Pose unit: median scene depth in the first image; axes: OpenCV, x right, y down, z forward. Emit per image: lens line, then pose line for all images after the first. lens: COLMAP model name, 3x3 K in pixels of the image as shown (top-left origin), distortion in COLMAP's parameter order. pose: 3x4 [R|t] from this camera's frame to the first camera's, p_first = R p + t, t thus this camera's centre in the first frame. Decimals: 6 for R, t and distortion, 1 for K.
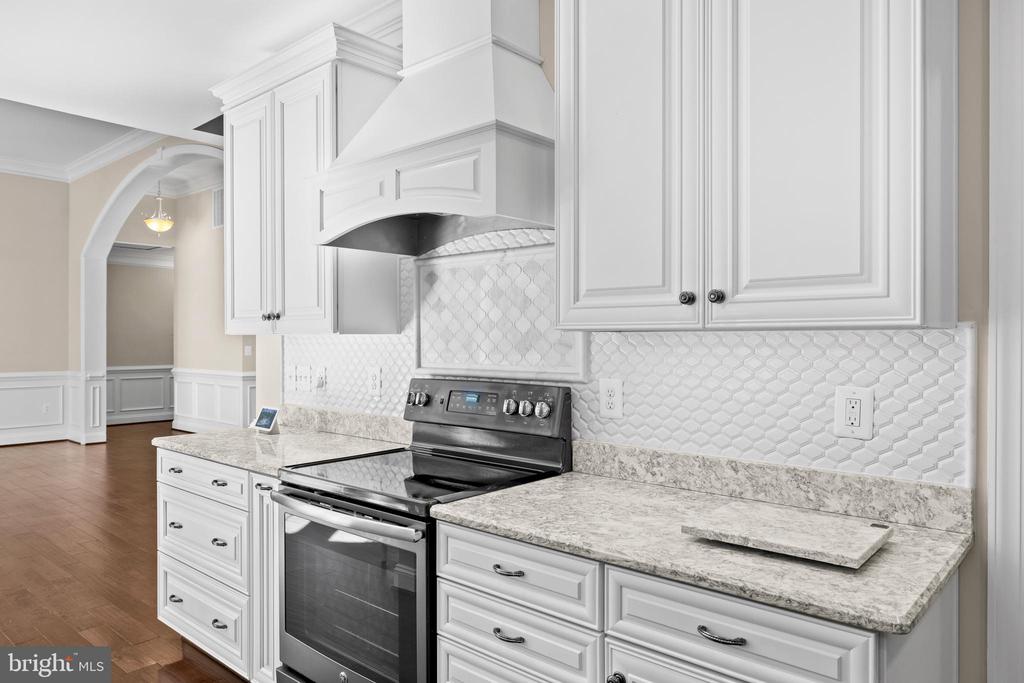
lens RADIAL K [[684.8, 0, 513.5], [0, 684.8, 341.2], [0, 0, 1]] dist [-0.011717, -0.001297]
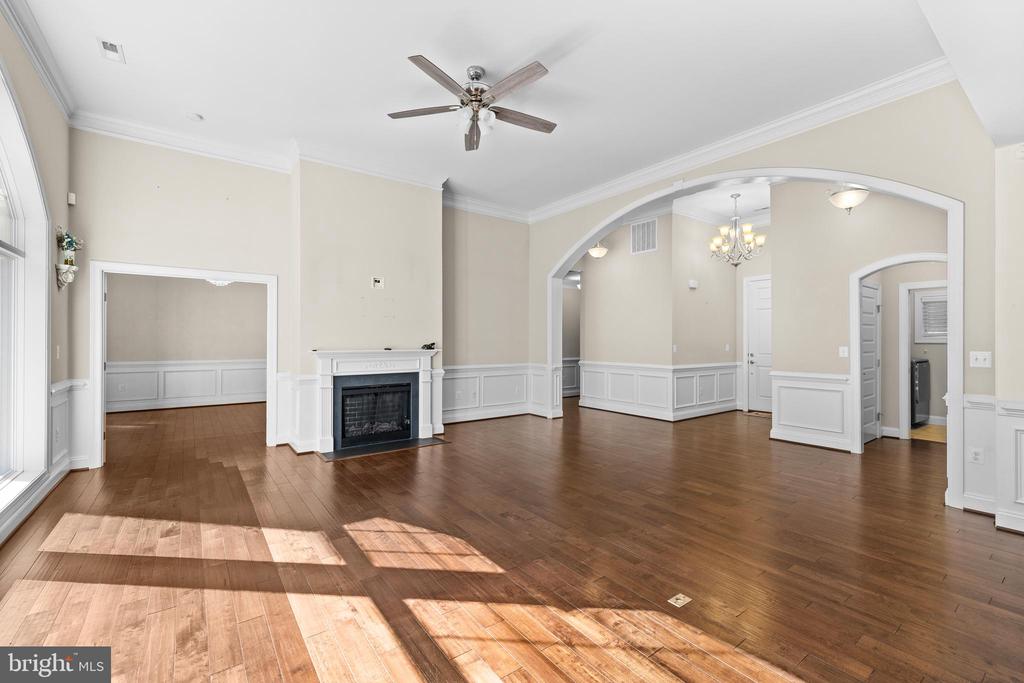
lens RADIAL K [[436.3, 0, 510.6], [0, 436.3, 338.4], [0, 0, 1]] dist [0.000794, 0.000319]
pose [[0.976855, 0.001439, -0.213896, -1.804142], [-0.002788, 0.999978, -0.006005, 0.004001], [0.213883, 0.006463, 0.976838, 0.520921]]
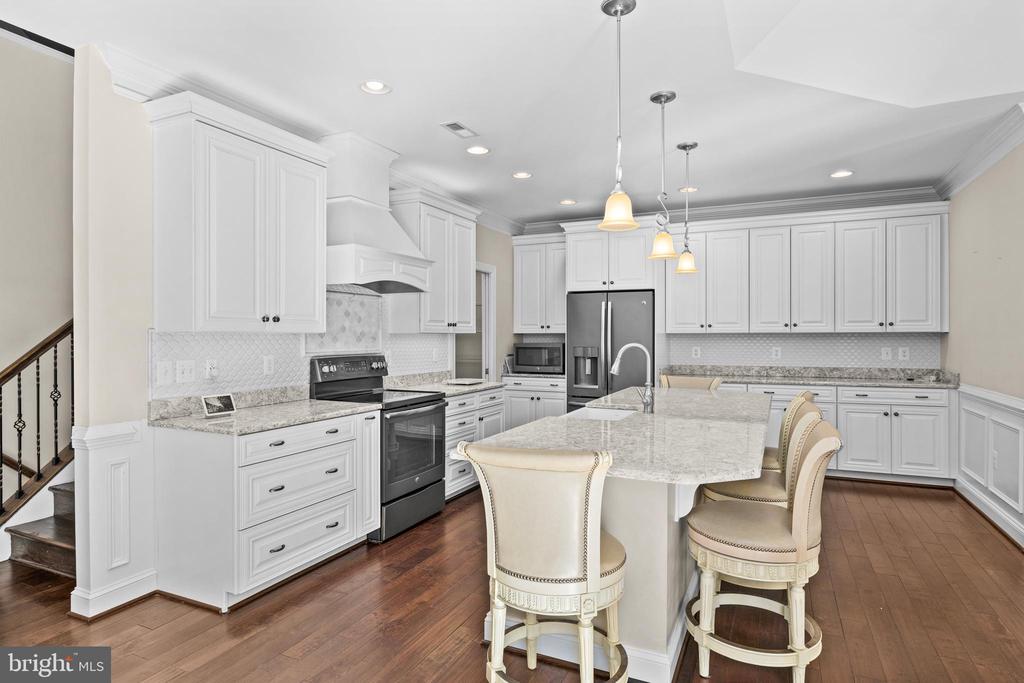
lens RADIAL K [[581.8, 0, 509.0], [0, 581.8, 335.8], [0, 0, 1]] dist [-0.000505, 0.000618]
pose [[-0.280332, -0.000513, 0.959903, -1.804472], [0.002398, 0.999996, 0.001234, -0.004024], [-0.959900, 0.002648, -0.280330, 1.007316]]
